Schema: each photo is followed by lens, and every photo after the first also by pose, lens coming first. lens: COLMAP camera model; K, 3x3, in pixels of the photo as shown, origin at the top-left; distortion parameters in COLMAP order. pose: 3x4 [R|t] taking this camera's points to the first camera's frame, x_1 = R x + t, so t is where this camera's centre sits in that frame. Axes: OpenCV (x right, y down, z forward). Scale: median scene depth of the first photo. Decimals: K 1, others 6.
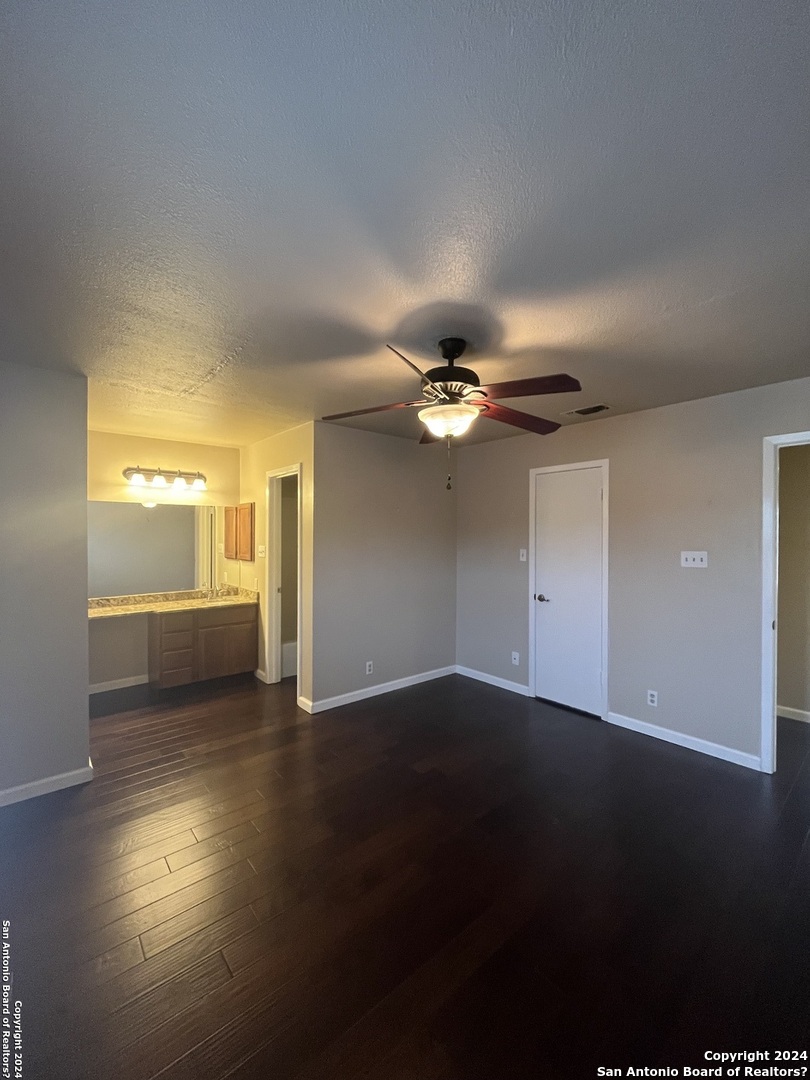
lens RADIAL K [[435.6, 0, 405.0], [0, 435.6, 540.0], [0, 0, 1]] dist [-0.003314, -0.000203]
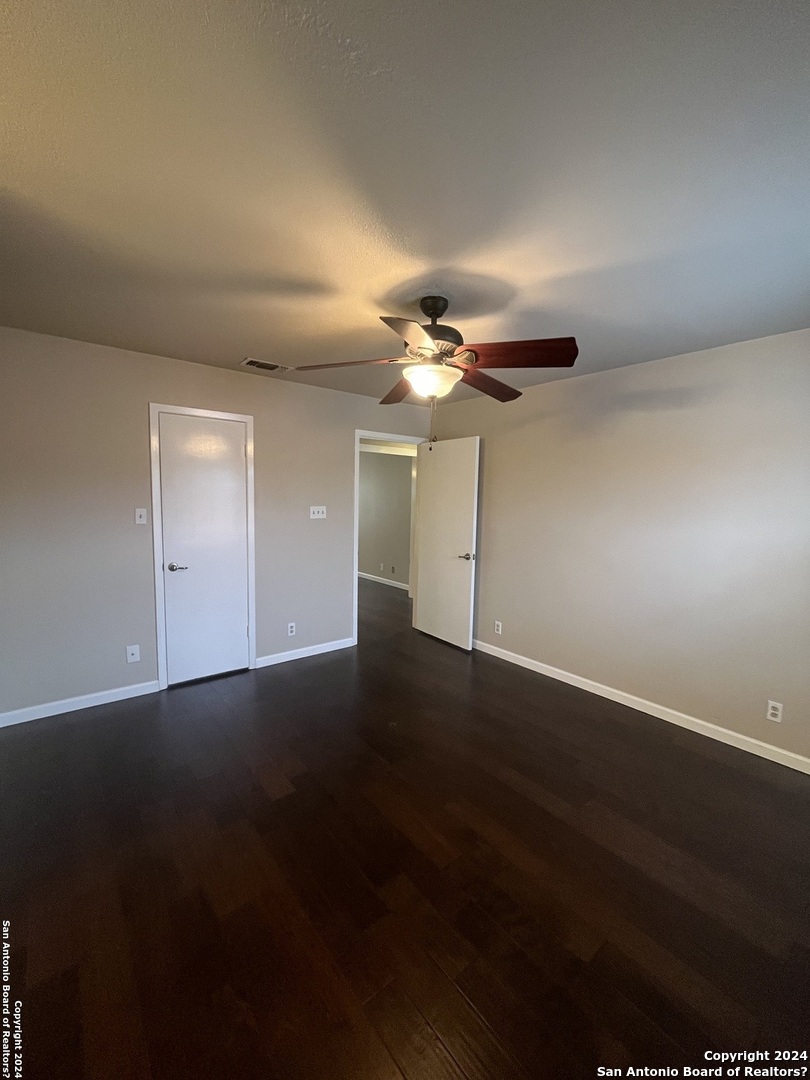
lens RADIAL K [[435.6, 0, 405.0], [0, 435.6, 540.0], [0, 0, 1]] dist [-0.003314, -0.000203]
pose [[0.021071, -0.103791, 0.994376, -0.543130], [-0.018943, 0.994377, 0.104193, -0.012981], [-0.999599, -0.021031, 0.018986, 0.605914]]
